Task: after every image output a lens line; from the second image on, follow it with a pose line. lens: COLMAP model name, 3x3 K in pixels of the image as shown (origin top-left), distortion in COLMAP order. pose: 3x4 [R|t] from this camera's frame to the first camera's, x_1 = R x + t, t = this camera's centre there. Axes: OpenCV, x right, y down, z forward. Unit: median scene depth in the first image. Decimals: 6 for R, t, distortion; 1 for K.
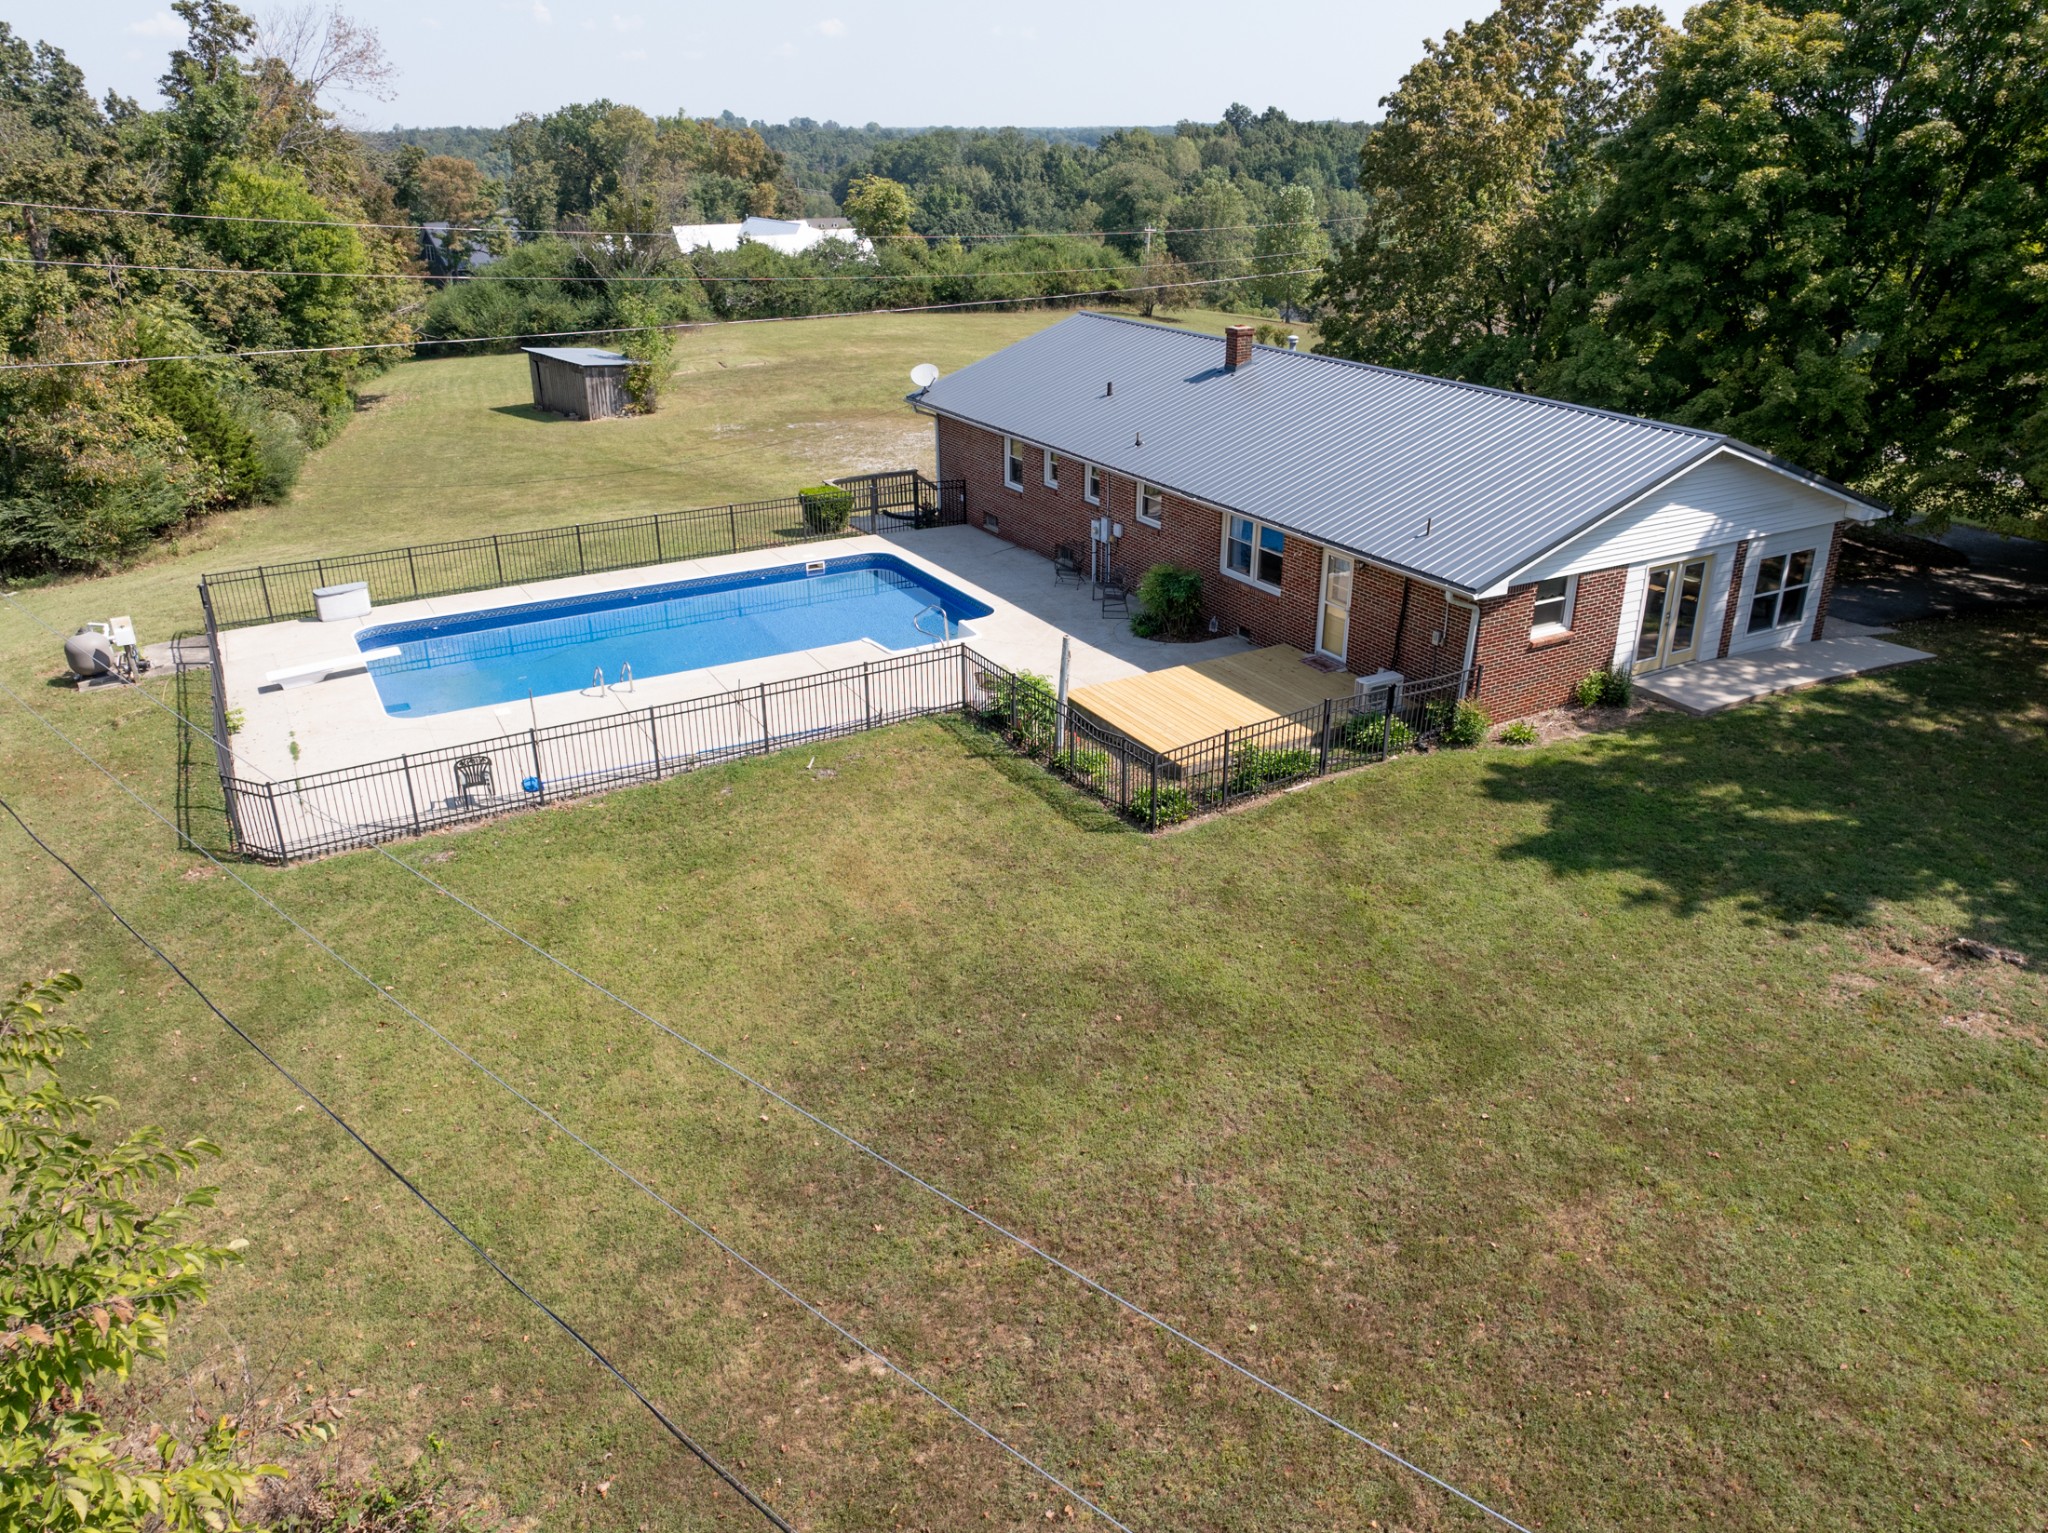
lens RADIAL K [[1449.1, 0, 1035.7], [0, 1449.1, 769.9], [0, 0, 1]] dist [-0.049727, 0.016869]
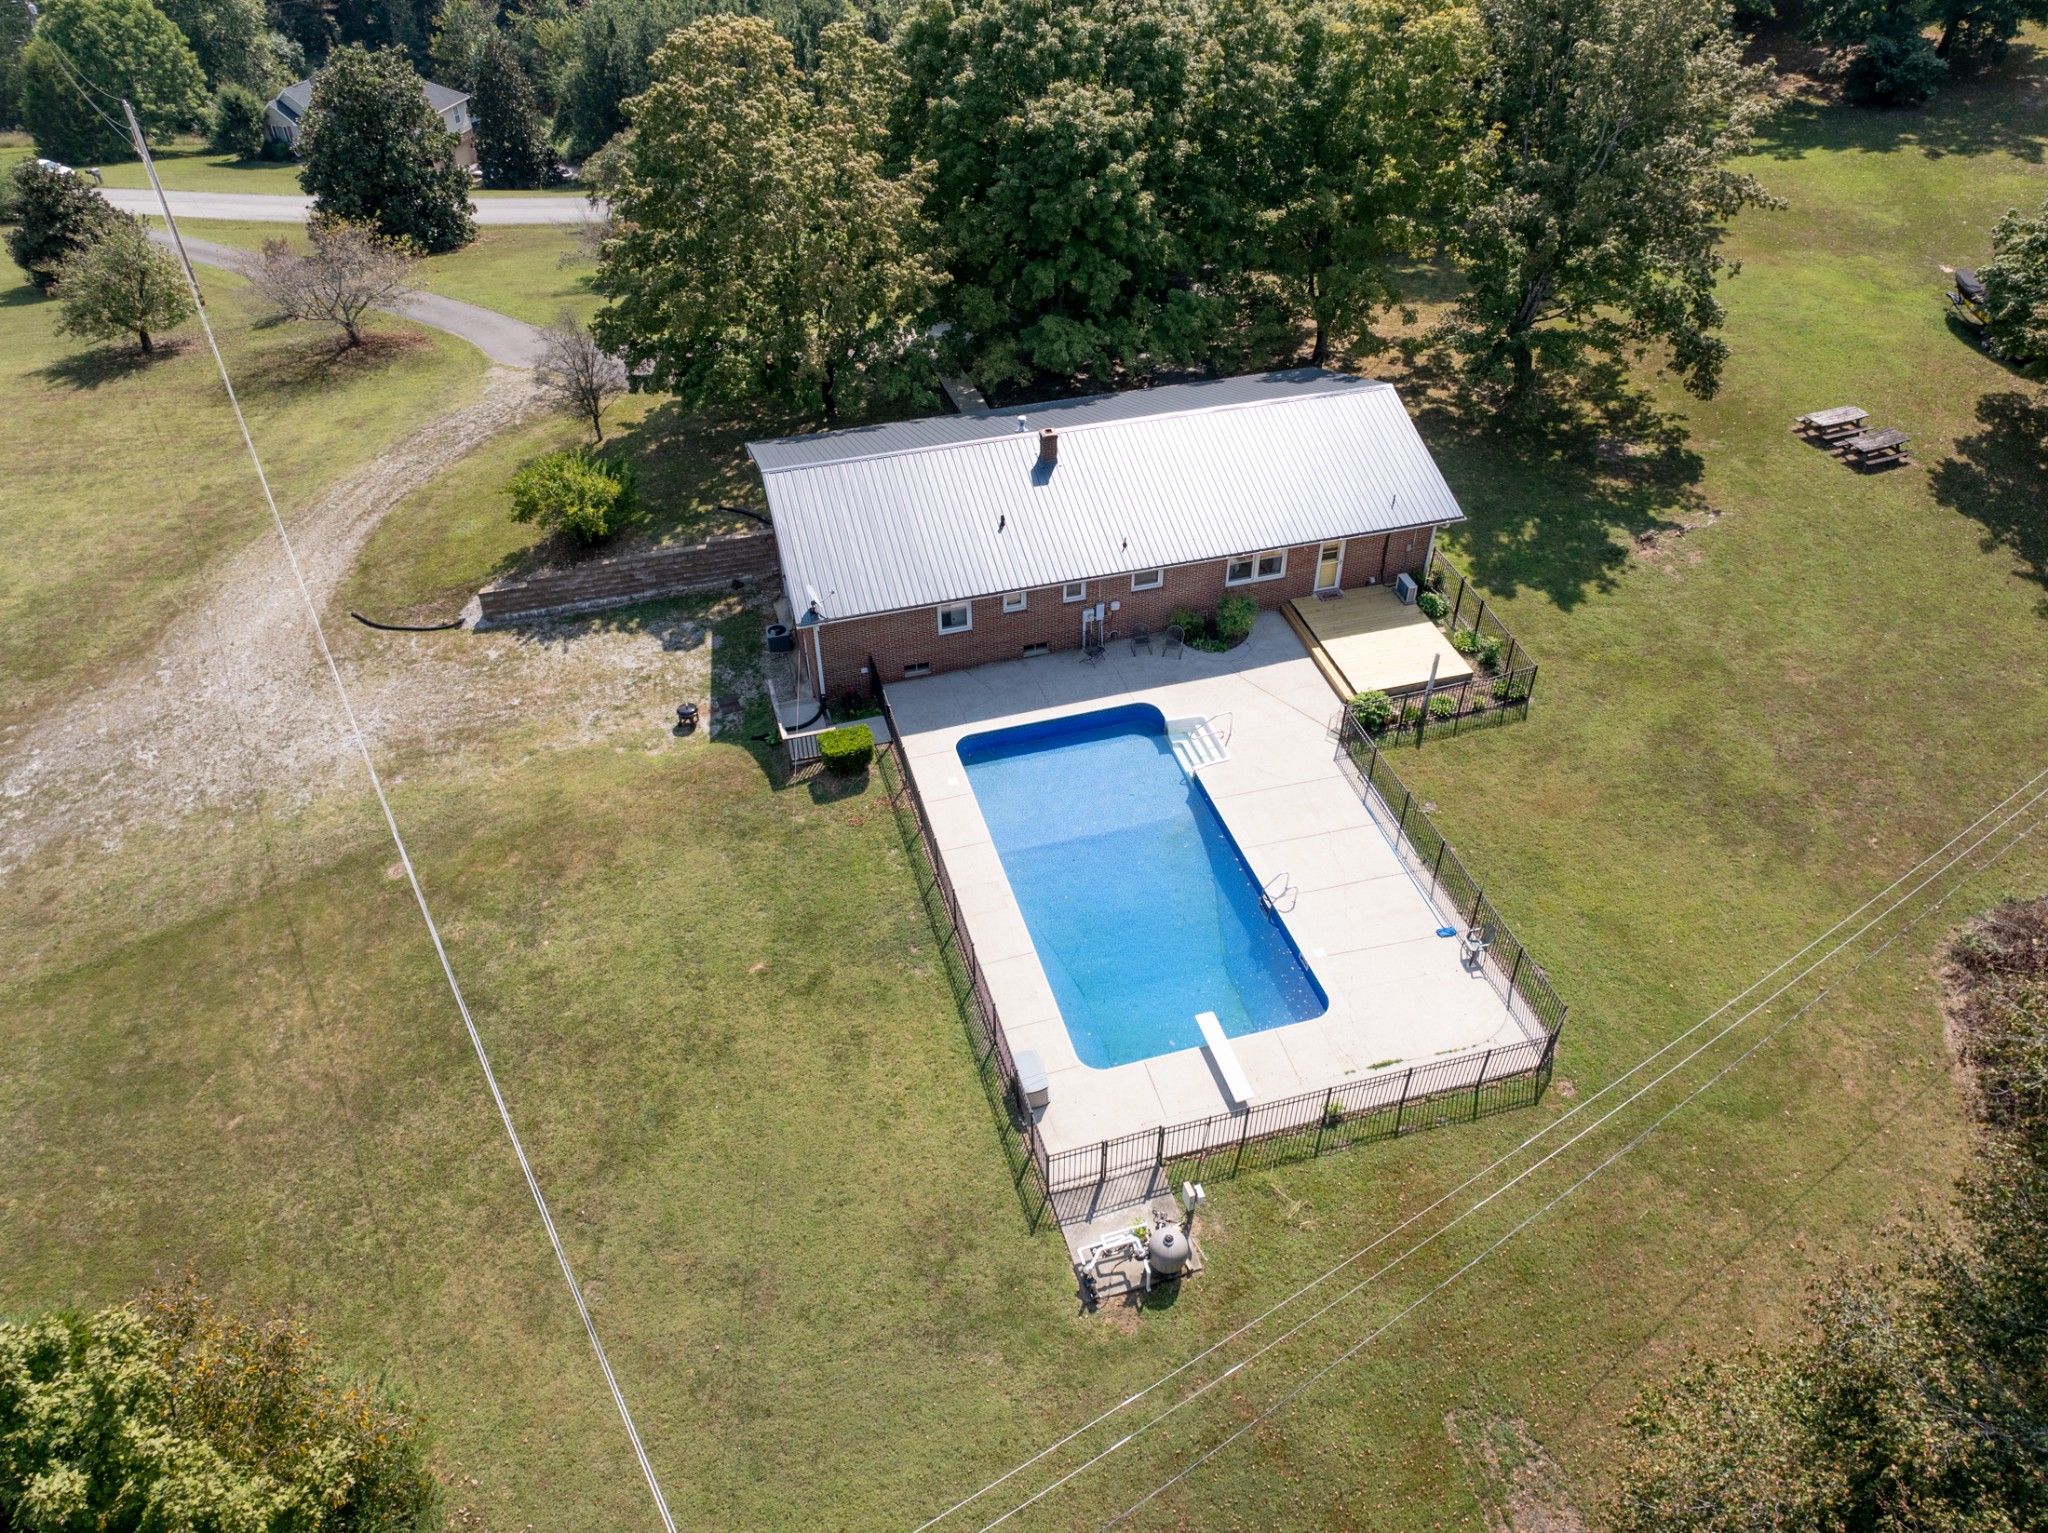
lens RADIAL K [[1449.1, 0, 1034.0], [0, 1449.1, 750.0], [0, 0, 1]] dist [-0.049727, 0.016869]
pose [[0.233164, -0.619405, 0.749648, -1.425065], [0.396021, 0.764556, 0.508548, -1.048604], [-0.888145, 0.178301, 0.423565, 0.683408]]
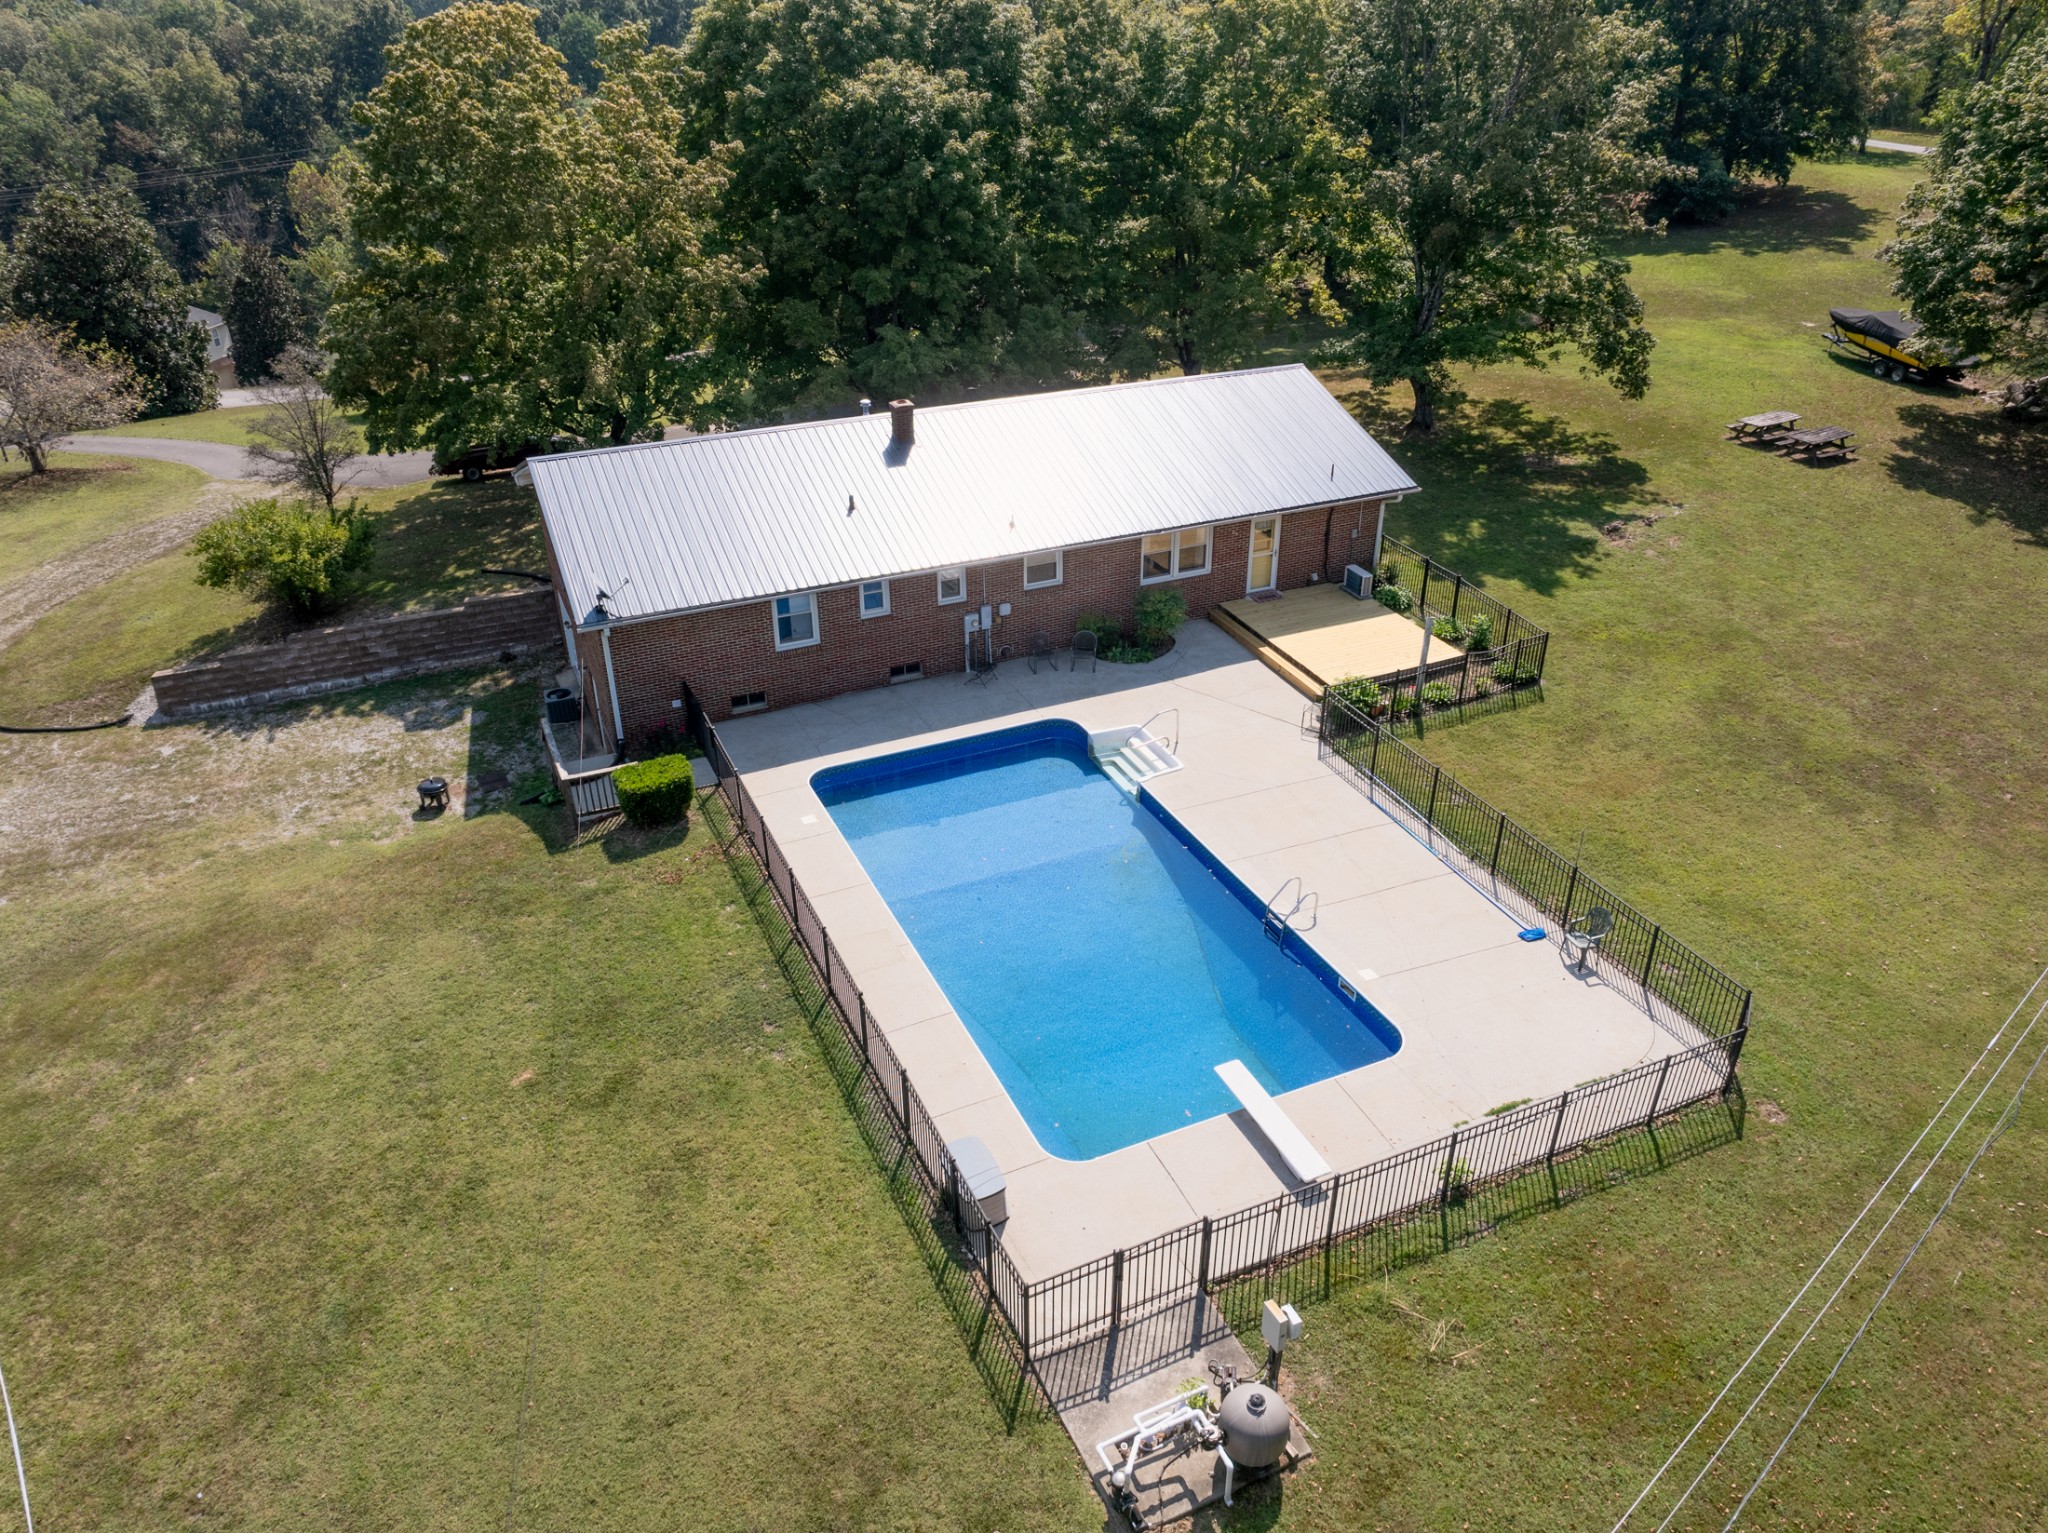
lens RADIAL K [[1449.1, 0, 1033.2], [0, 1449.1, 750.2], [0, 0, 1]] dist [-0.049727, 0.016869]
pose [[0.092718, -0.477158, 0.873913, -1.214529], [0.404142, 0.820178, 0.404941, -0.665443], [-0.909985, 0.315640, 0.268885, 0.972129]]
